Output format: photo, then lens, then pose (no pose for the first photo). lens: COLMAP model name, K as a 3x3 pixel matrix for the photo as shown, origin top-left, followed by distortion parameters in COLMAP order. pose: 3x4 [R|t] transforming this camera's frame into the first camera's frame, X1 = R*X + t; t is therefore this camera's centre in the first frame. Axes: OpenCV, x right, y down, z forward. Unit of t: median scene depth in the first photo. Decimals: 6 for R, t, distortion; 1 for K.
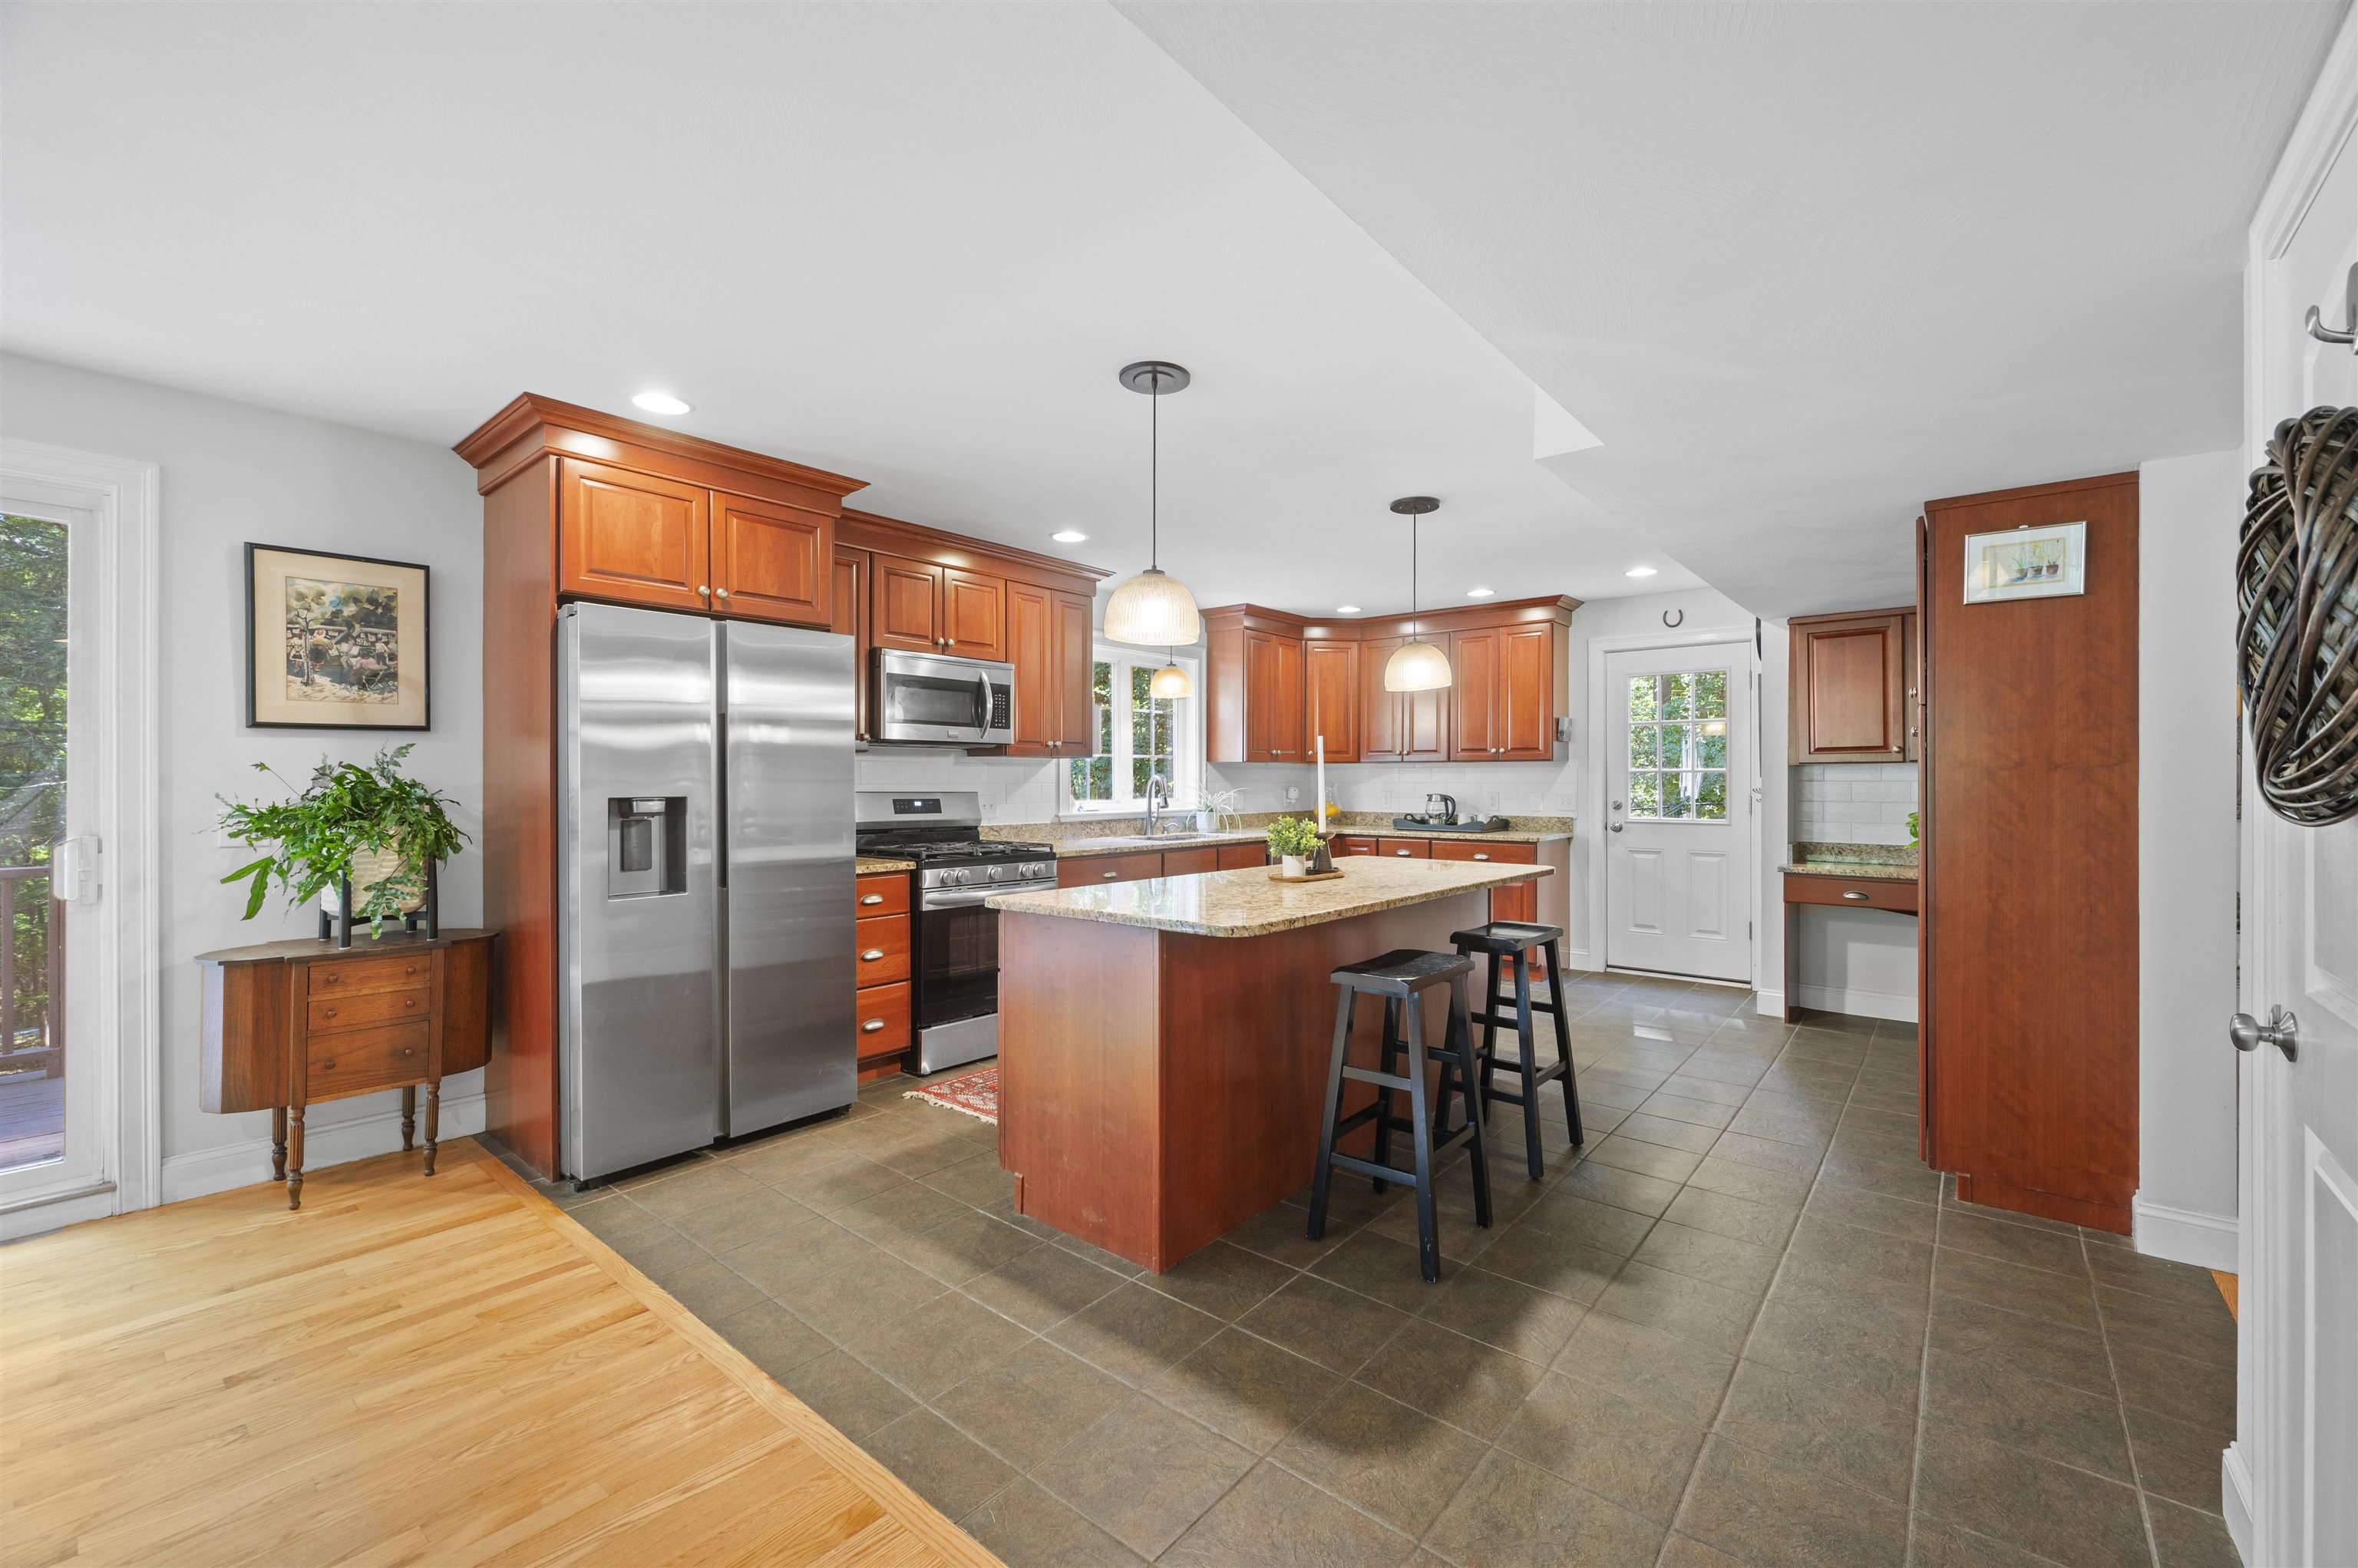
lens RADIAL K [[962.7, 0, 1179.0], [0, 962.7, 784.0], [0, 0, 1]] dist [-0.000095, 0.000085]
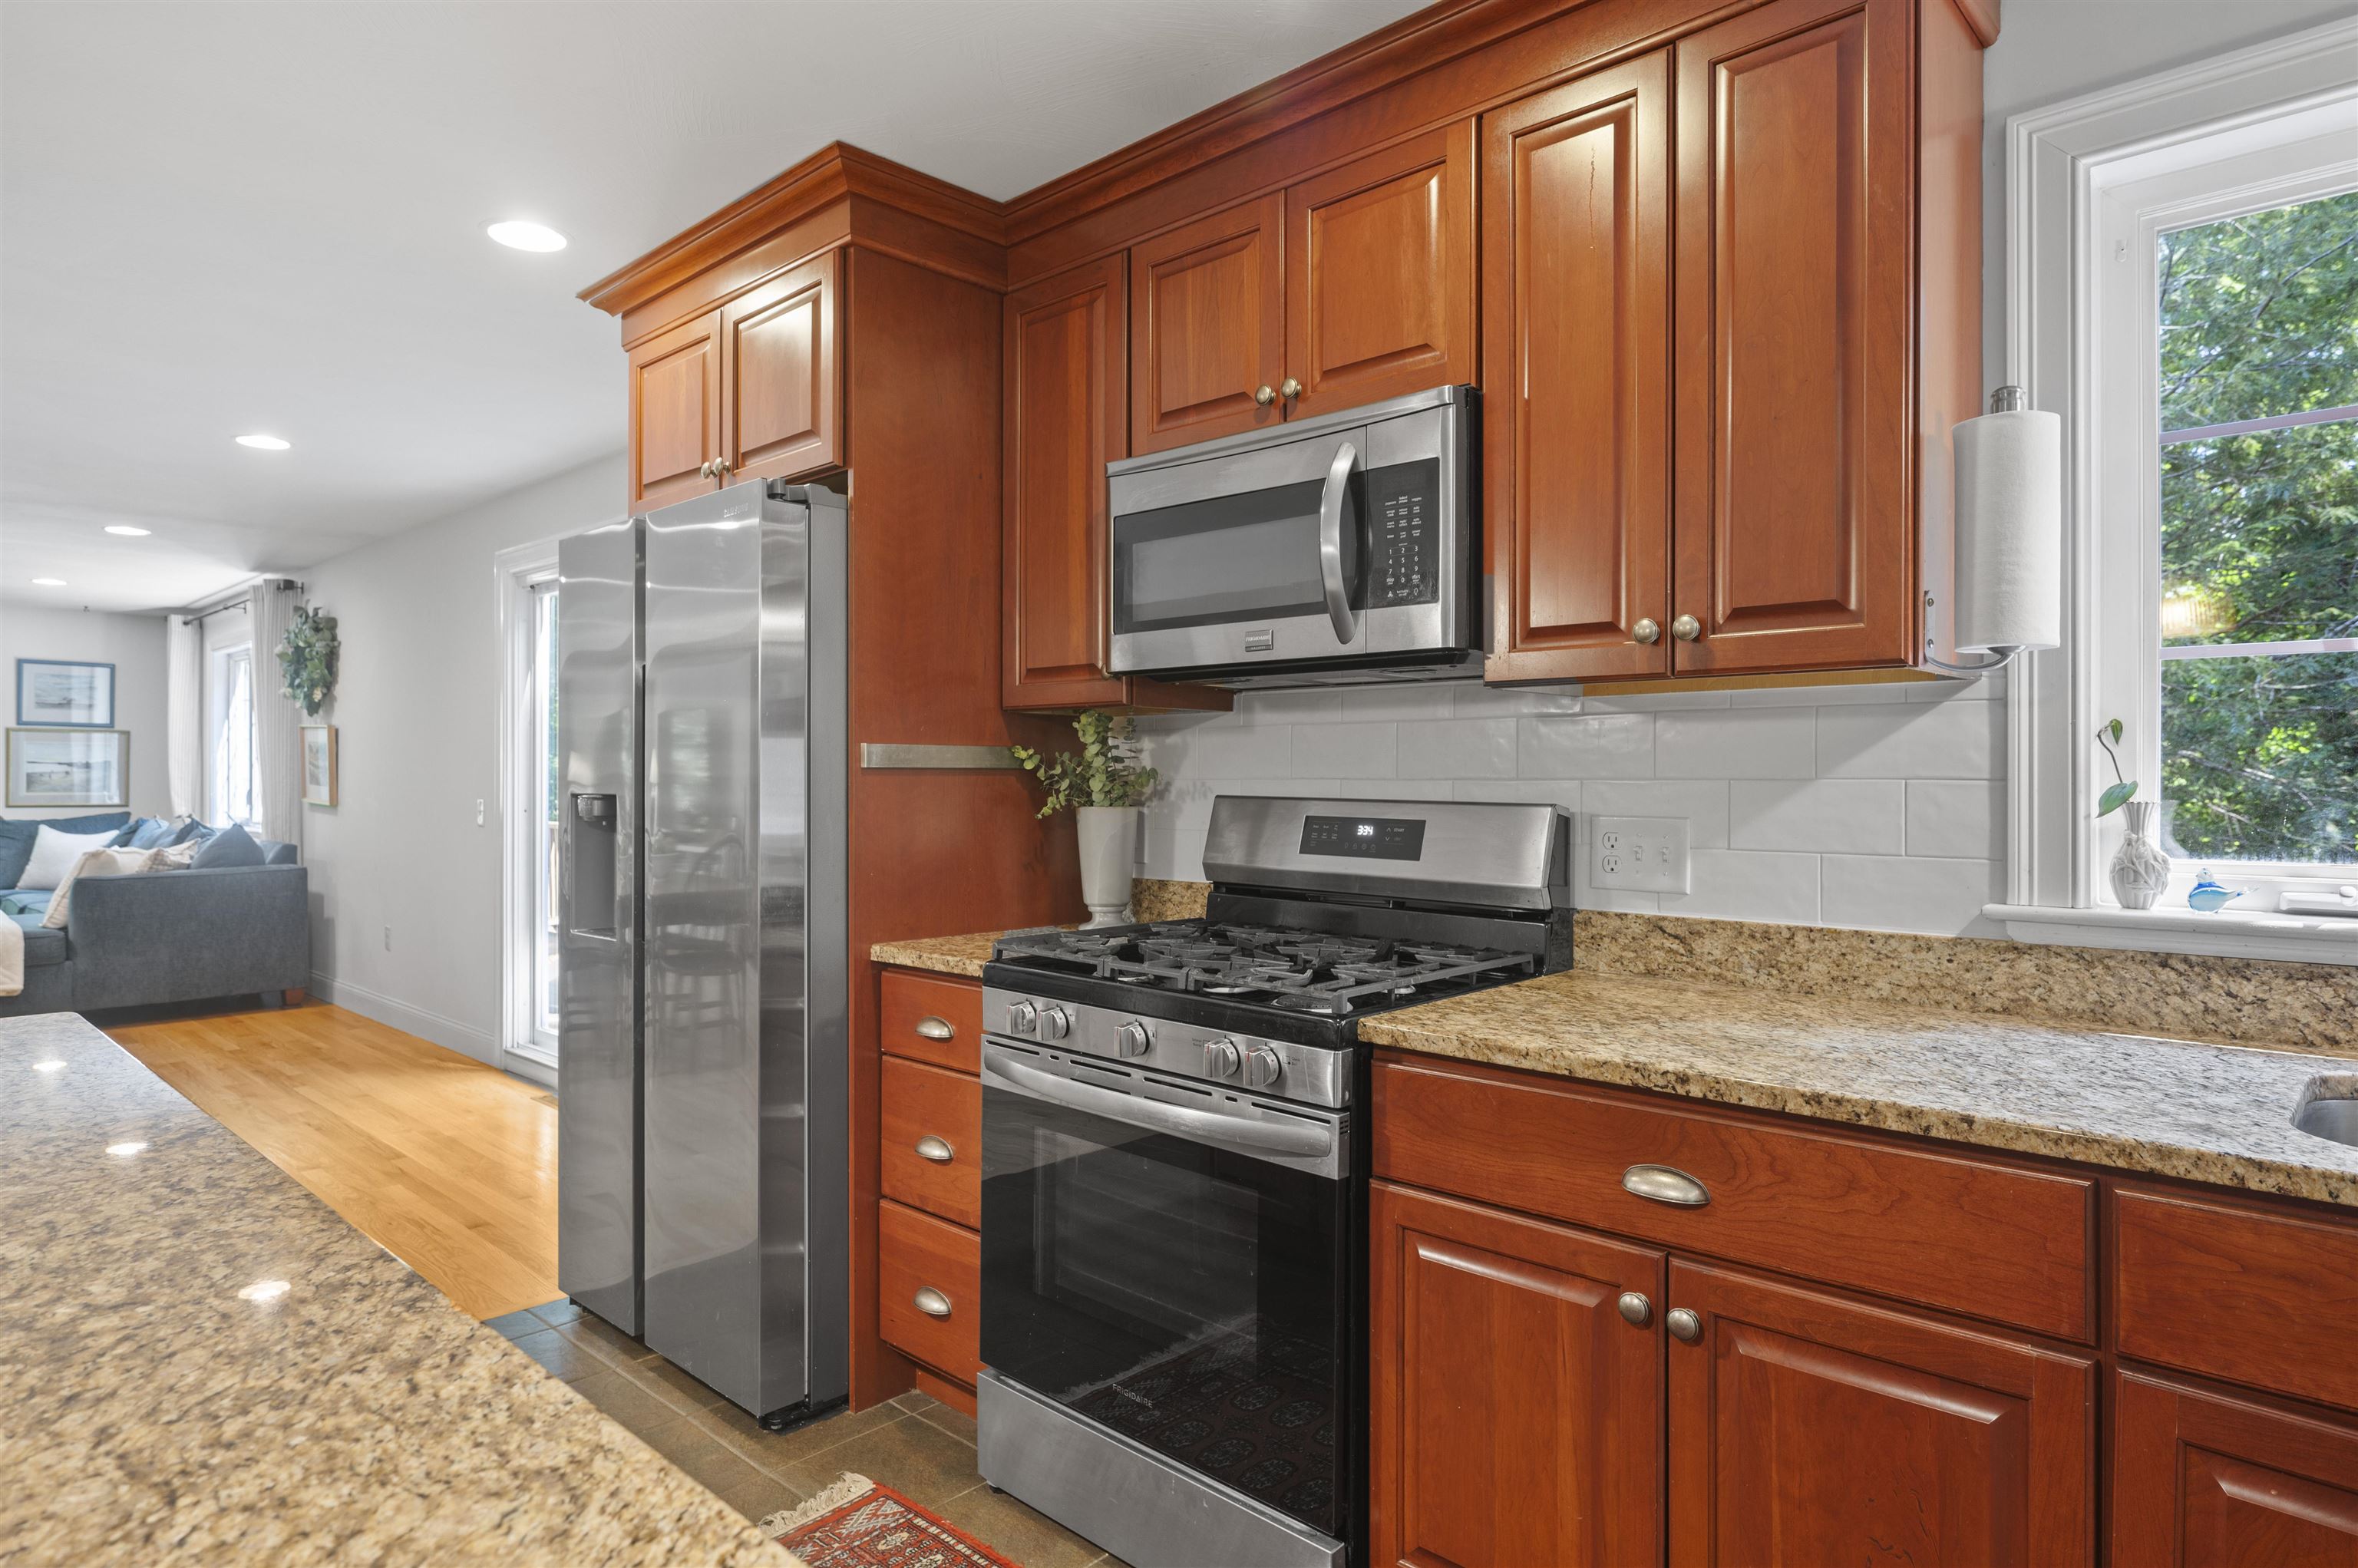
lens RADIAL K [[1330.6, 0, 1183.2], [0, 1330.6, 773.1], [0, 0, 1]] dist [-0.002119, -0.001127]
pose [[-0.047530, -0.001774, -0.998868, 0.402133], [-0.005441, 0.999984, -0.001517, -0.001865], [0.998855, 0.005363, -0.047539, 1.480472]]
